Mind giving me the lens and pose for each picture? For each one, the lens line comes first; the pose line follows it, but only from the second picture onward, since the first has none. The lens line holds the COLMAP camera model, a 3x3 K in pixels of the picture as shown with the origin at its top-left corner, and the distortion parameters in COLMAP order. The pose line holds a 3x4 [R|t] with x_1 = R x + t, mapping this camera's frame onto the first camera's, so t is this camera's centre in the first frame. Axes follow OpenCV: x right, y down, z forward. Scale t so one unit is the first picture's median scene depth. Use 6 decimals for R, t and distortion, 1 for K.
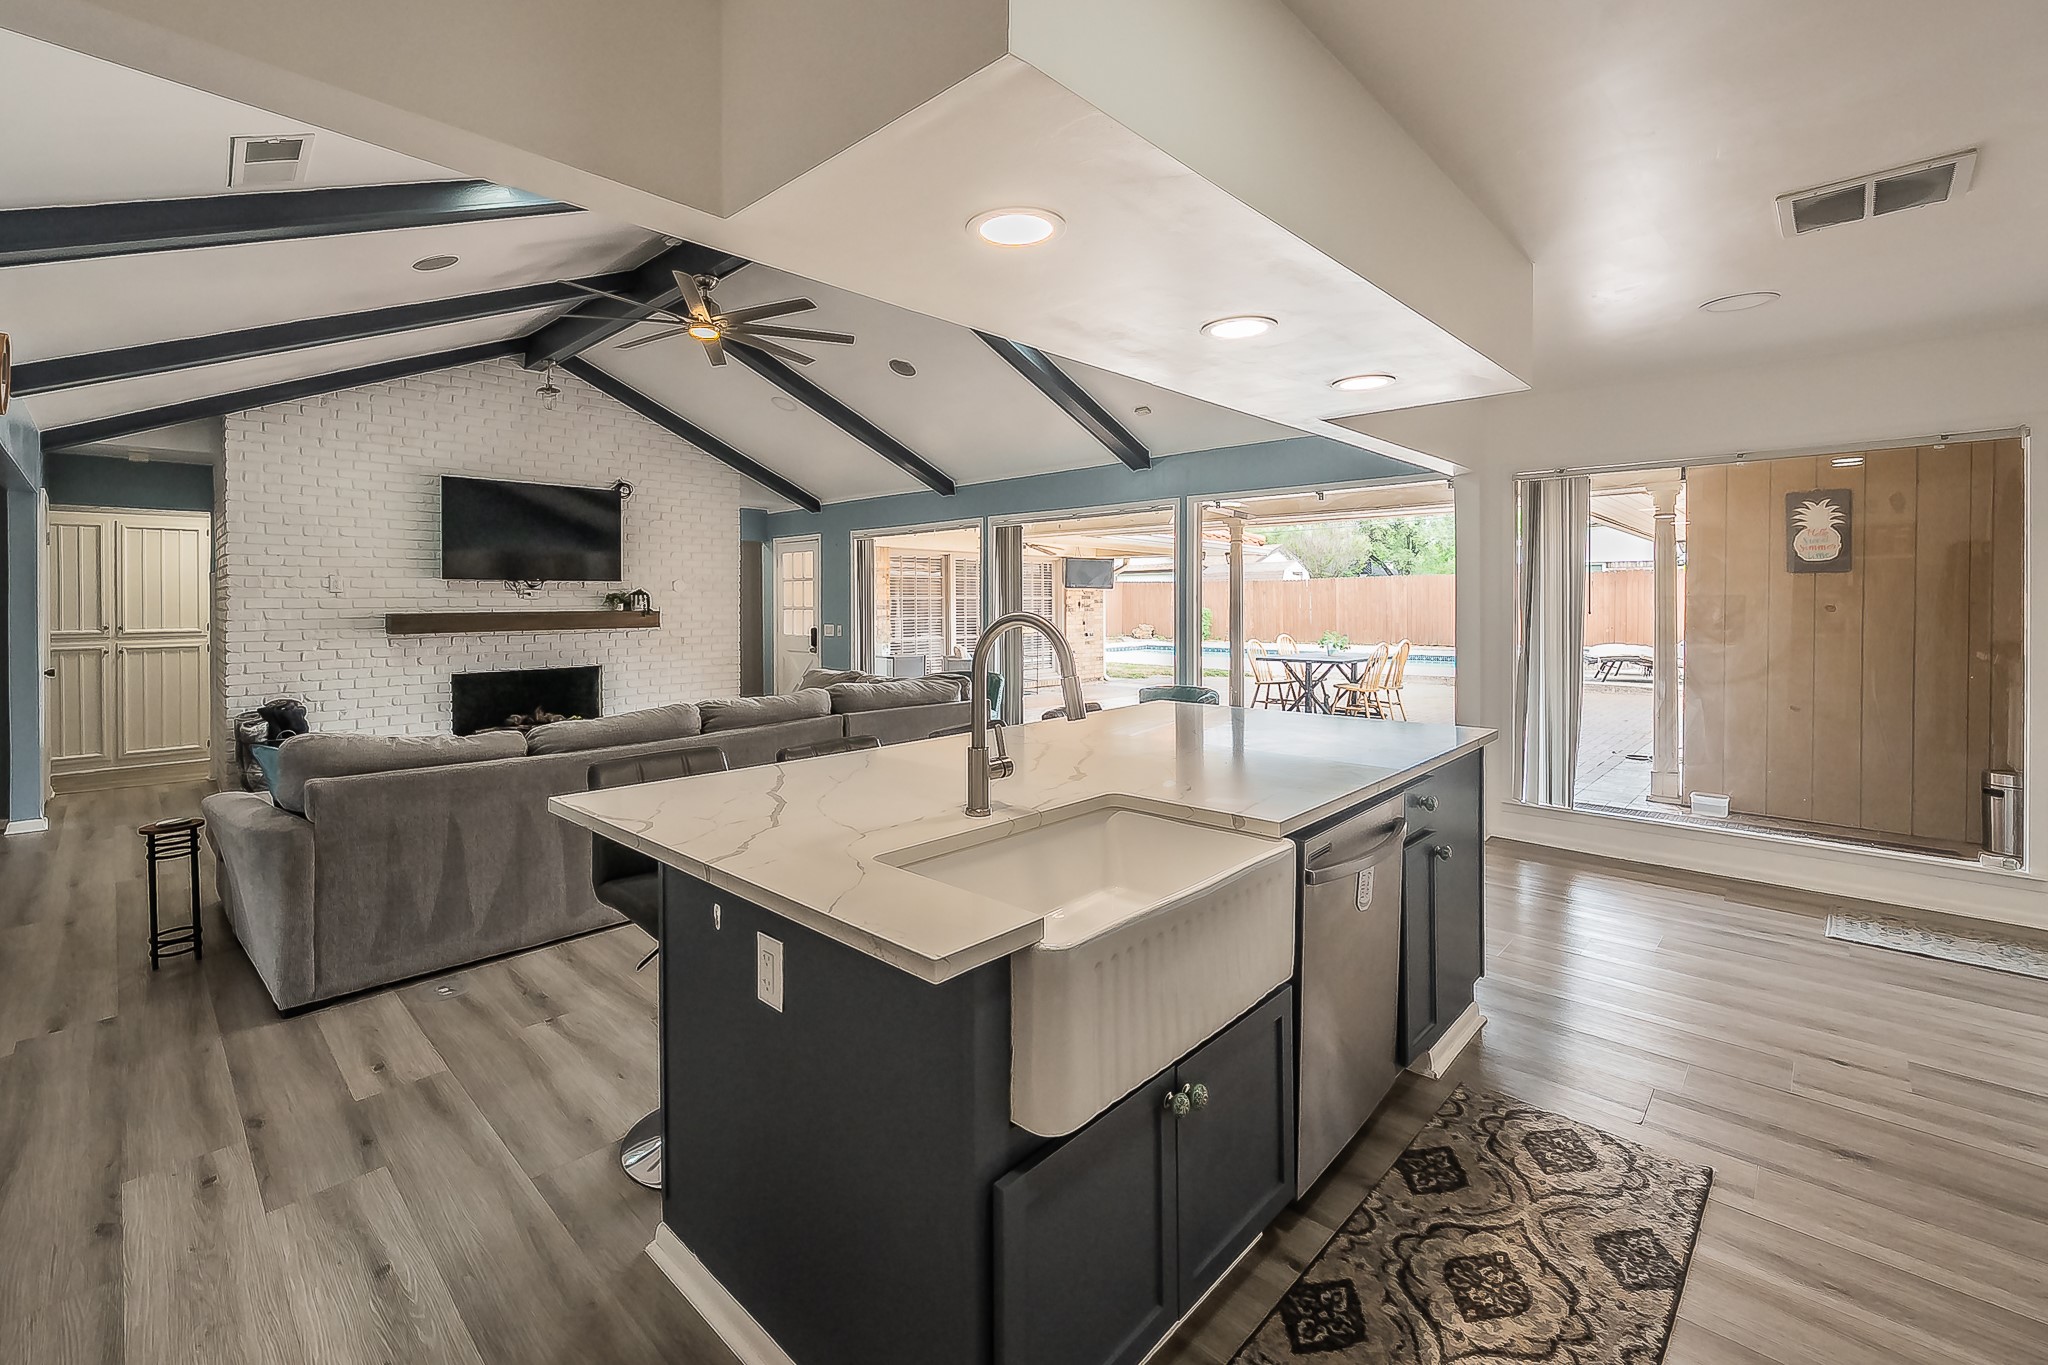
lens RADIAL K [[972.1, 0, 1005.2], [0, 972.1, 607.7], [0, 0, 1]] dist [-0.002171, -0.000118]
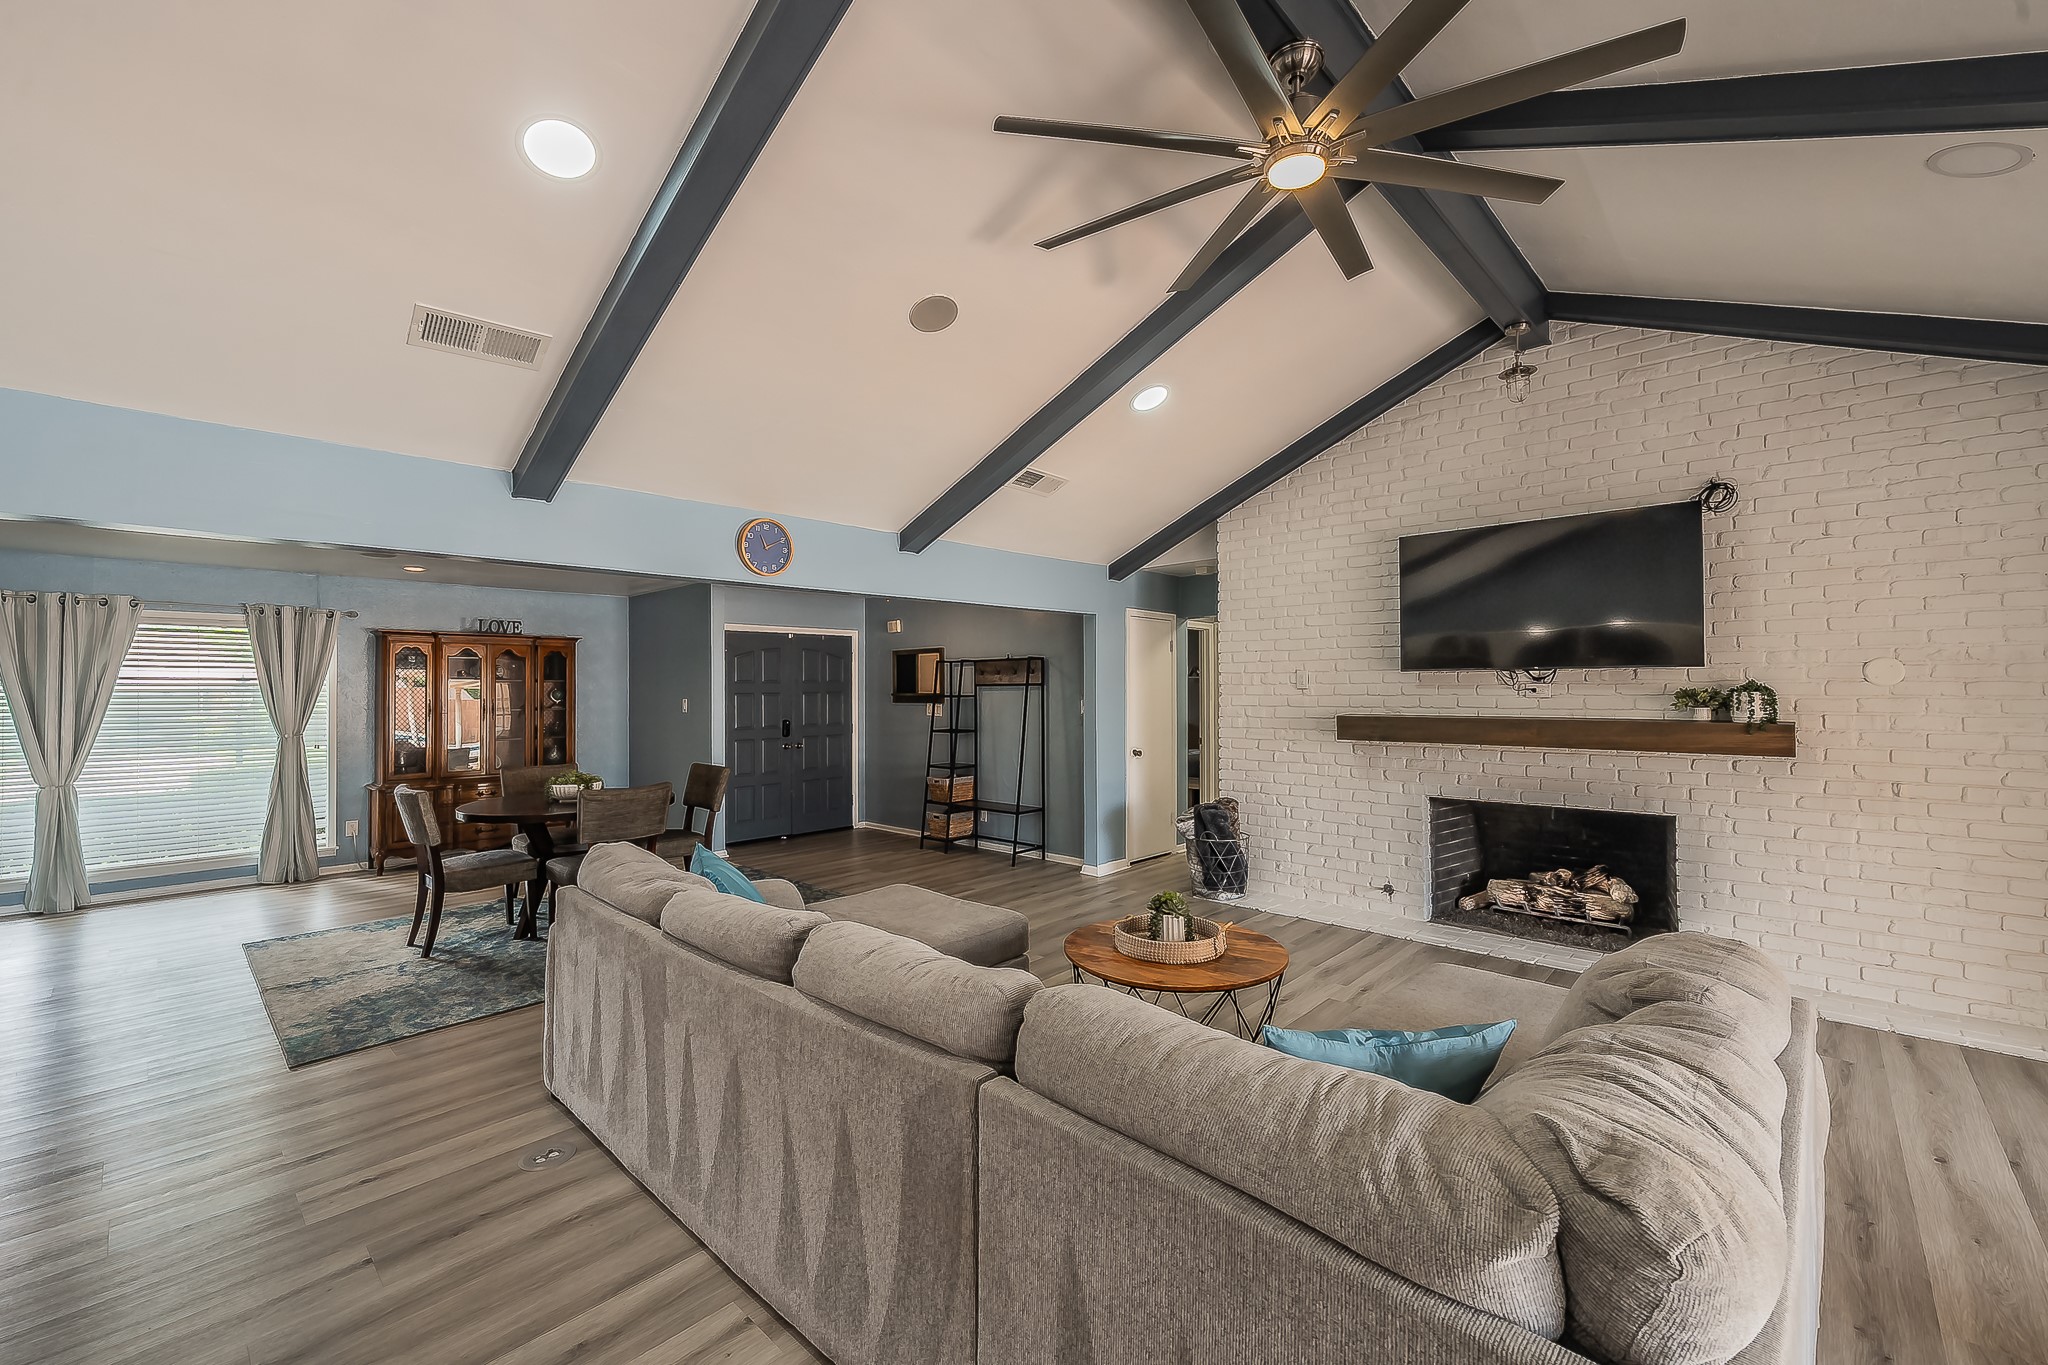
lens RADIAL K [[846.2, 0, 1031.3], [0, 846.2, 676.7], [0, 0, 1]] dist [0.006223, -0.000128]
pose [[-0.026319, -0.006537, -0.999632, 0.098723], [0.000309, 0.999979, -0.006547, -0.020731], [0.999654, -0.000482, -0.026317, 0.721071]]
